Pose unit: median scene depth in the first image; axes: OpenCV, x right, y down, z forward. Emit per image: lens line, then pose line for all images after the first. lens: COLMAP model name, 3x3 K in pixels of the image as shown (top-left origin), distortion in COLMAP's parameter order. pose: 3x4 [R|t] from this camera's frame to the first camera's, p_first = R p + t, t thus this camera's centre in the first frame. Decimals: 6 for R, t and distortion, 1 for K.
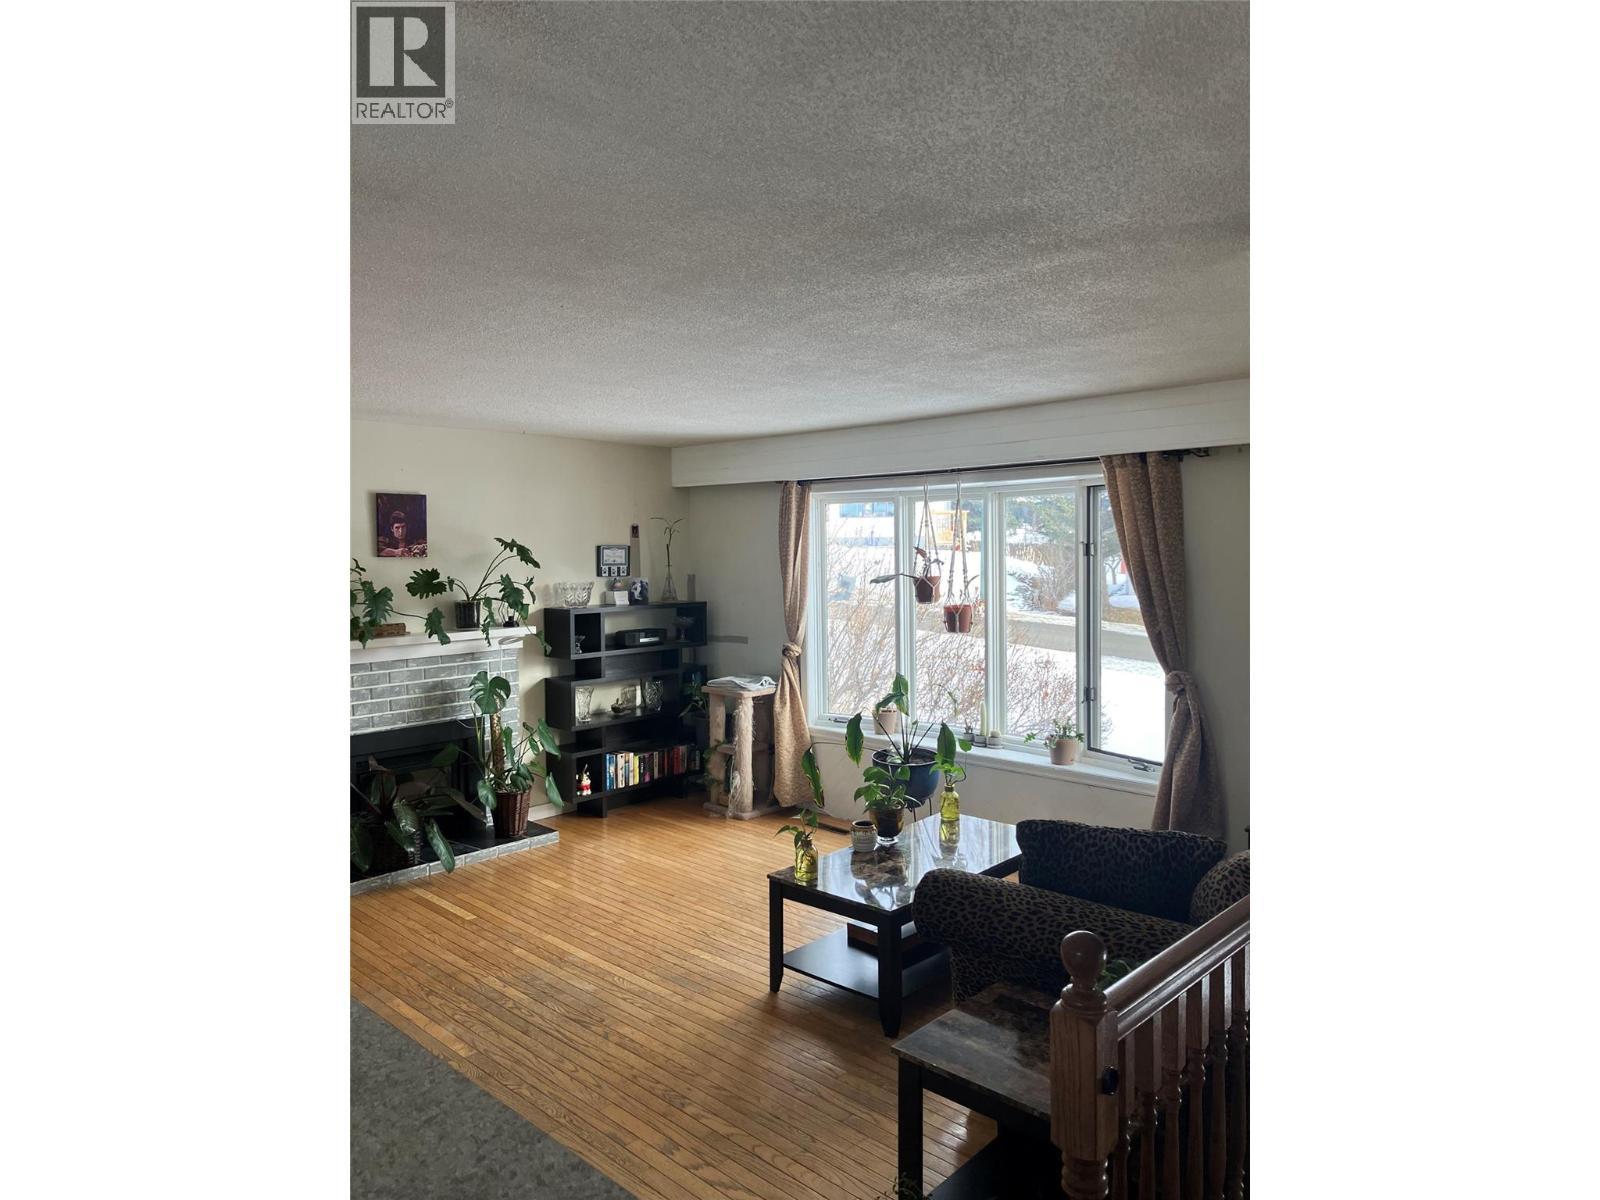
lens RADIAL K [[988.0, 0, 803.2], [0, 988.0, 603.3], [0, 0, 1]] dist [0.066213, -0.089004]
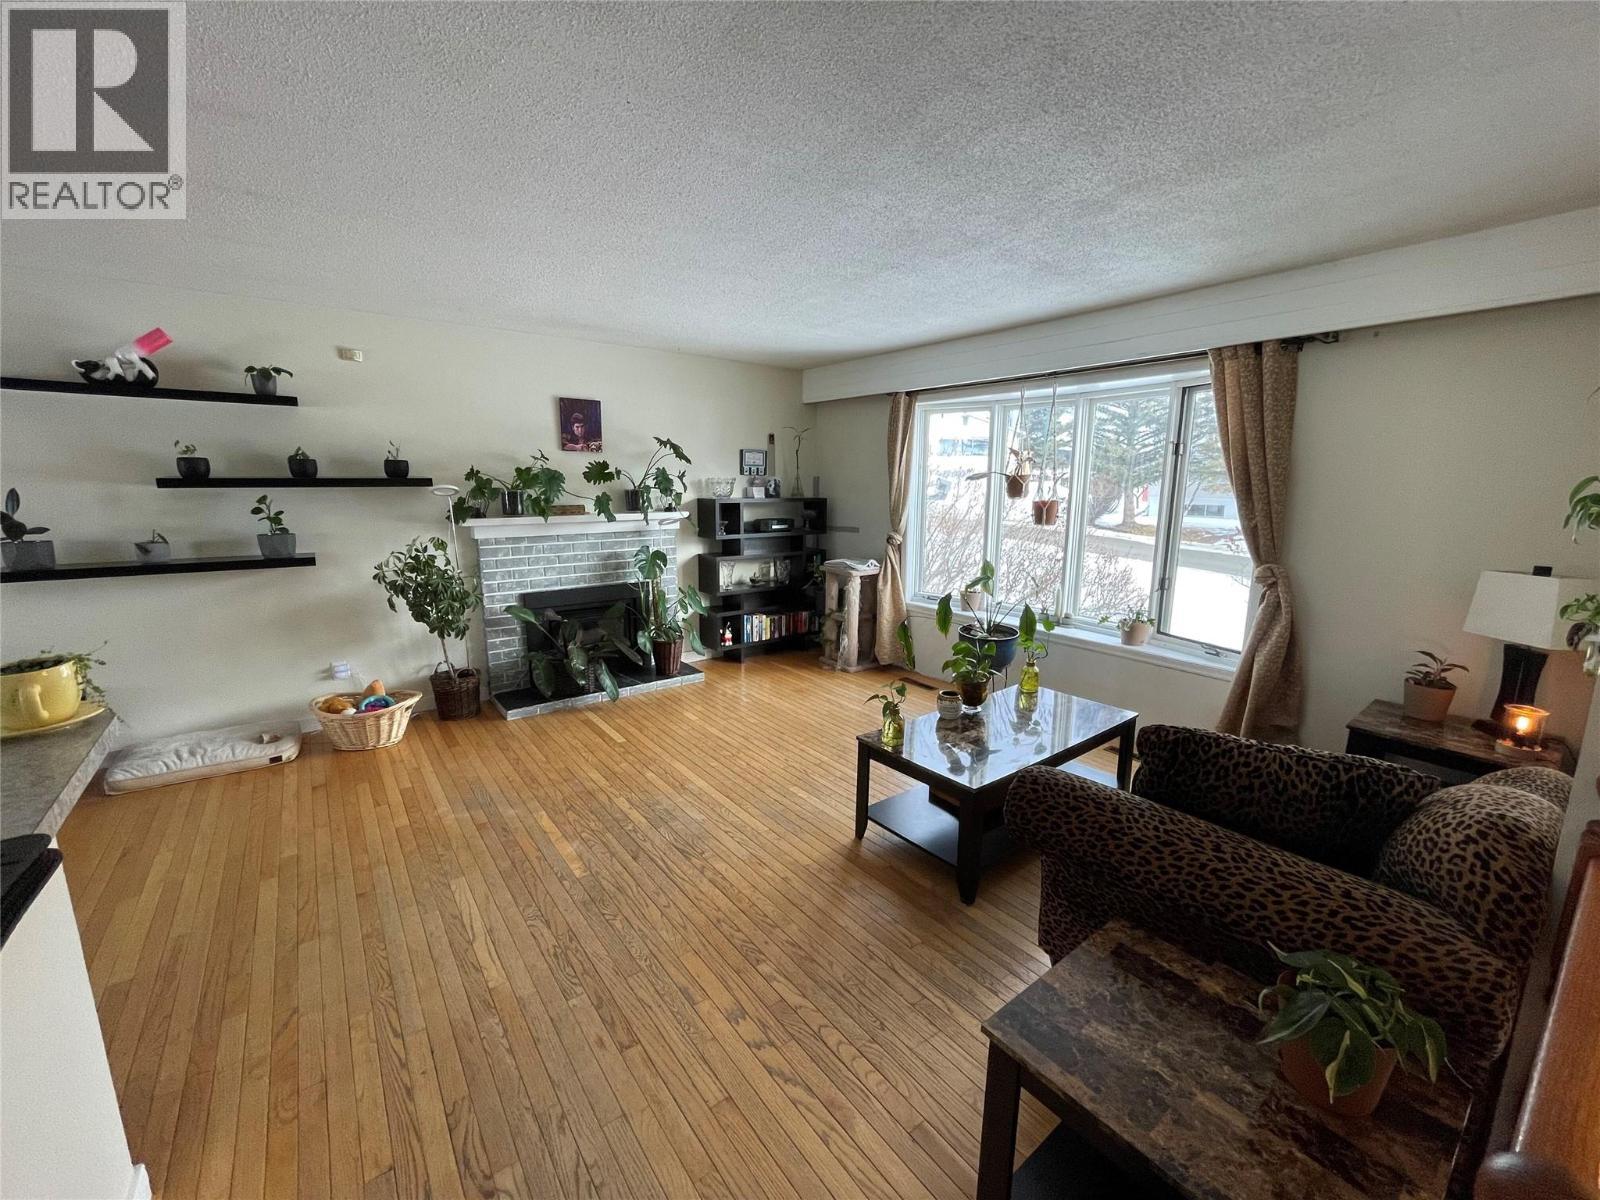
lens RADIAL K [[647.9, 0, 799.9], [0, 647.9, 603.0], [0, 0, 1]] dist [0.001736, -0.000398]
pose [[0.985793, 0.047164, -0.161209, 0.007891], [-0.025554, 0.990708, 0.133586, 0.029662], [0.166011, -0.127568, 0.977838, 0.253924]]
